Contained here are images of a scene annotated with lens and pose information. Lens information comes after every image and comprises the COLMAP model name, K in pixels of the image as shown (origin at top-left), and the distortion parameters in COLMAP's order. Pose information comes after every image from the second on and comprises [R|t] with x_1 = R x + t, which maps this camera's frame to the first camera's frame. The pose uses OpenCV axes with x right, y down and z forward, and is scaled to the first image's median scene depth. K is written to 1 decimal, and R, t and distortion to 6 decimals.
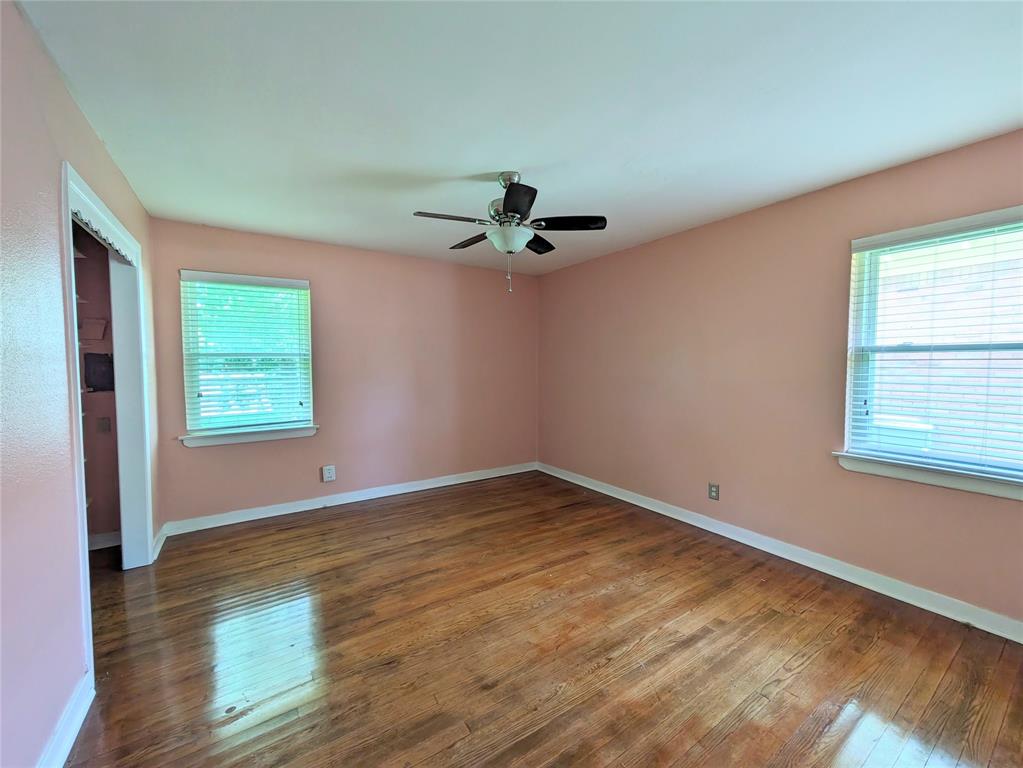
lens RADIAL K [[404.9, 0, 505.3], [0, 404.9, 381.5], [0, 0, 1]] dist [-0.001771, 0.001040]
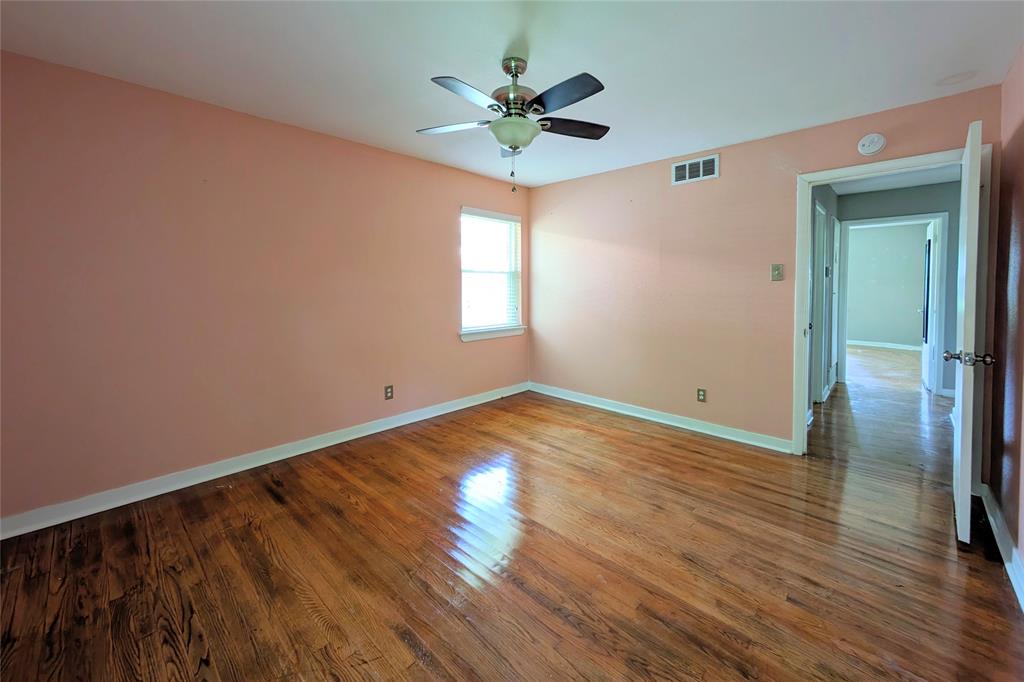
lens RADIAL K [[409.2, 0, 518.9], [0, 409.2, 294.7], [0, 0, 1]] dist [0.001358, 0.000072]
pose [[-0.245729, -0.020745, 0.969117, -0.781375], [0.042120, 0.998598, 0.032056, -0.020238], [-0.968423, 0.048696, -0.244511, 1.092818]]
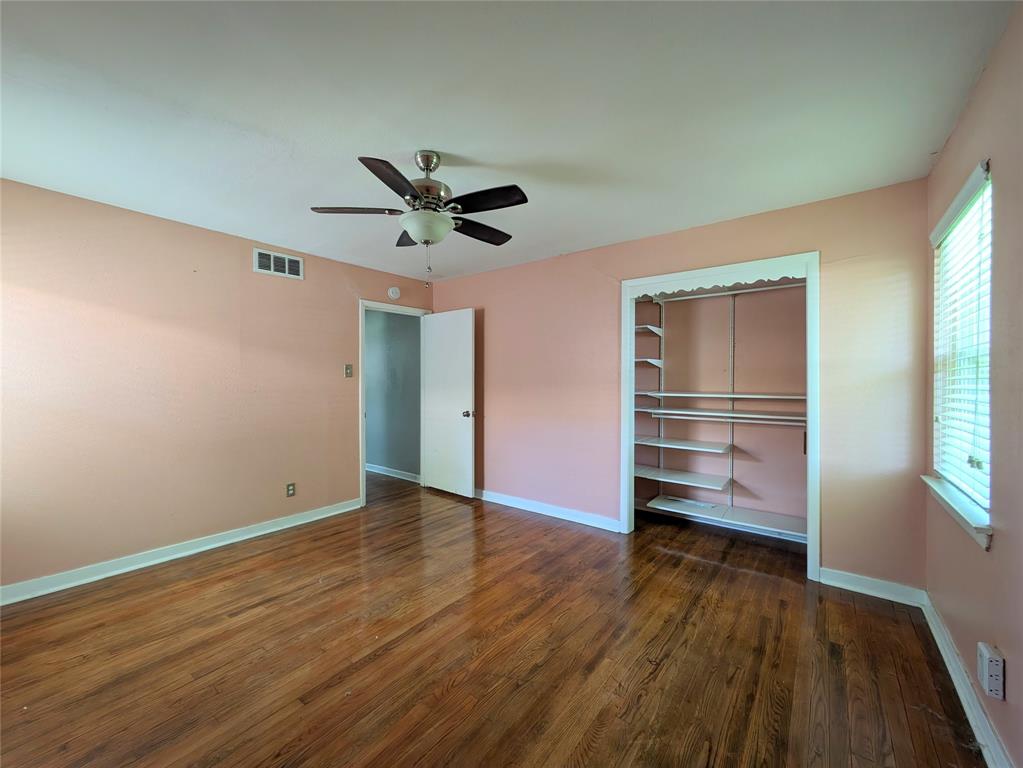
lens RADIAL K [[404.9, 0, 513.9], [0, 404.9, 379.5], [0, 0, 1]] dist [-0.001771, 0.001040]
pose [[-0.939266, 0.000692, -0.343189, 0.122653], [-0.015751, 0.998857, 0.045121, -0.059657], [0.342828, 0.047787, -0.938182, 1.690151]]
